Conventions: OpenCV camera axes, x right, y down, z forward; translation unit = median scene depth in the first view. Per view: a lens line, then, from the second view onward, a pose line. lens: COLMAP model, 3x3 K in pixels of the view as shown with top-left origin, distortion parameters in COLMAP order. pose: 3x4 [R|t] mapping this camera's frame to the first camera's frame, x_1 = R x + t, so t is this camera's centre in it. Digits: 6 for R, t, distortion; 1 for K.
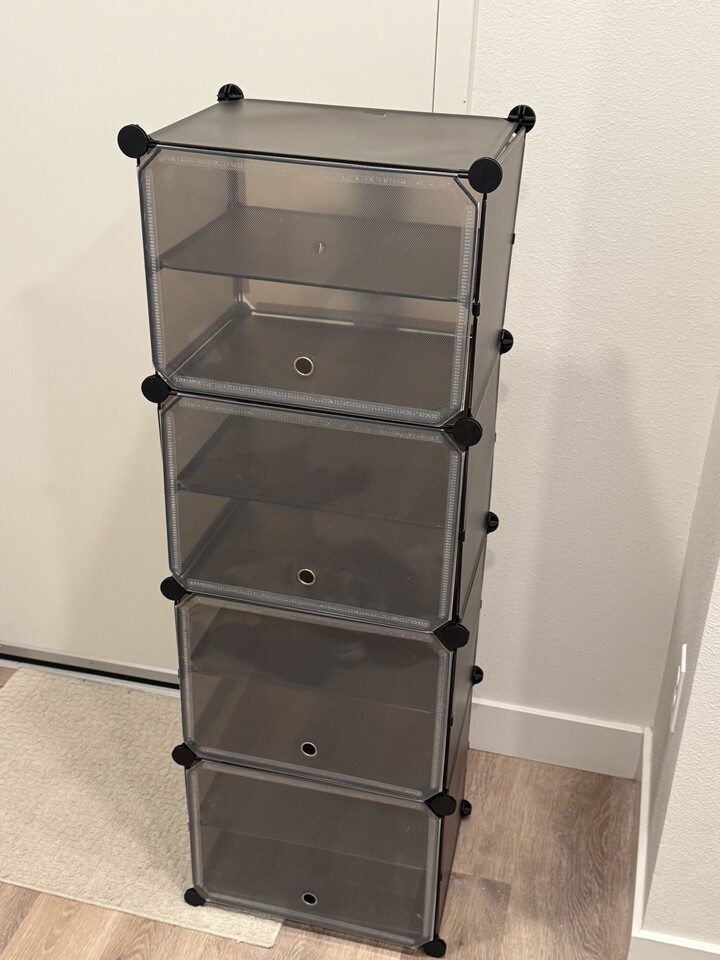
lens RADIAL K [[1102.6, 0, 360.0], [0, 1102.6, 480.0], [0, 0, 1]] dist [0.178354, -0.456375]
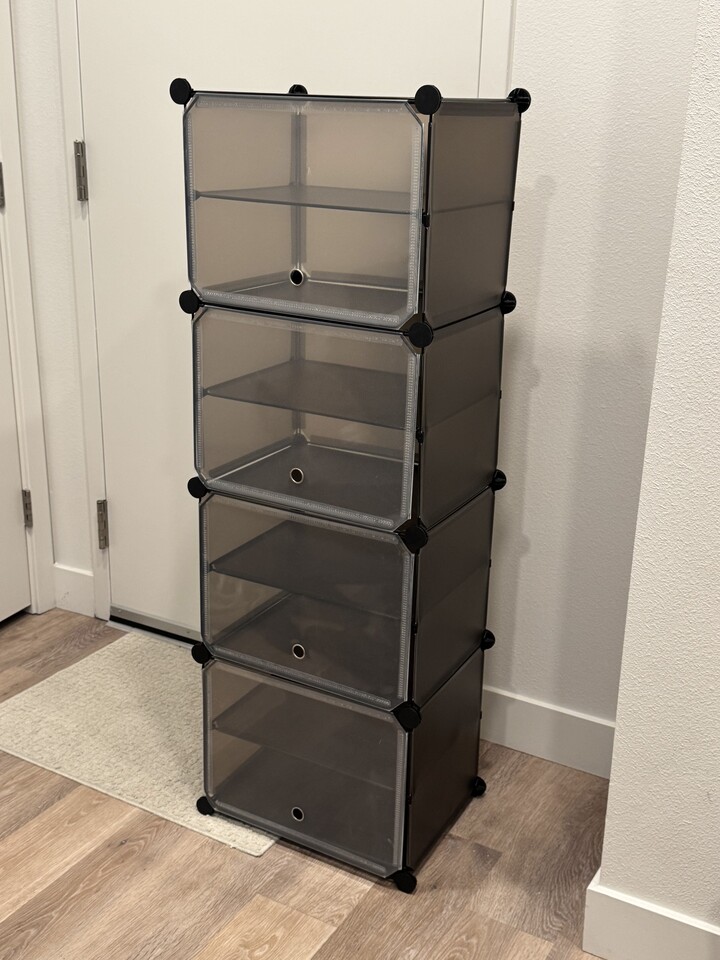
lens RADIAL K [[1102.6, 0, 360.0], [0, 1102.6, 480.0], [0, 0, 1]] dist [0.178354, -0.456375]
pose [[0.962416, 0.082716, -0.258676, 0.256134], [-0.127904, 0.978292, -0.163047, 0.222213], [0.239574, 0.190005, 0.952104, -0.062341]]
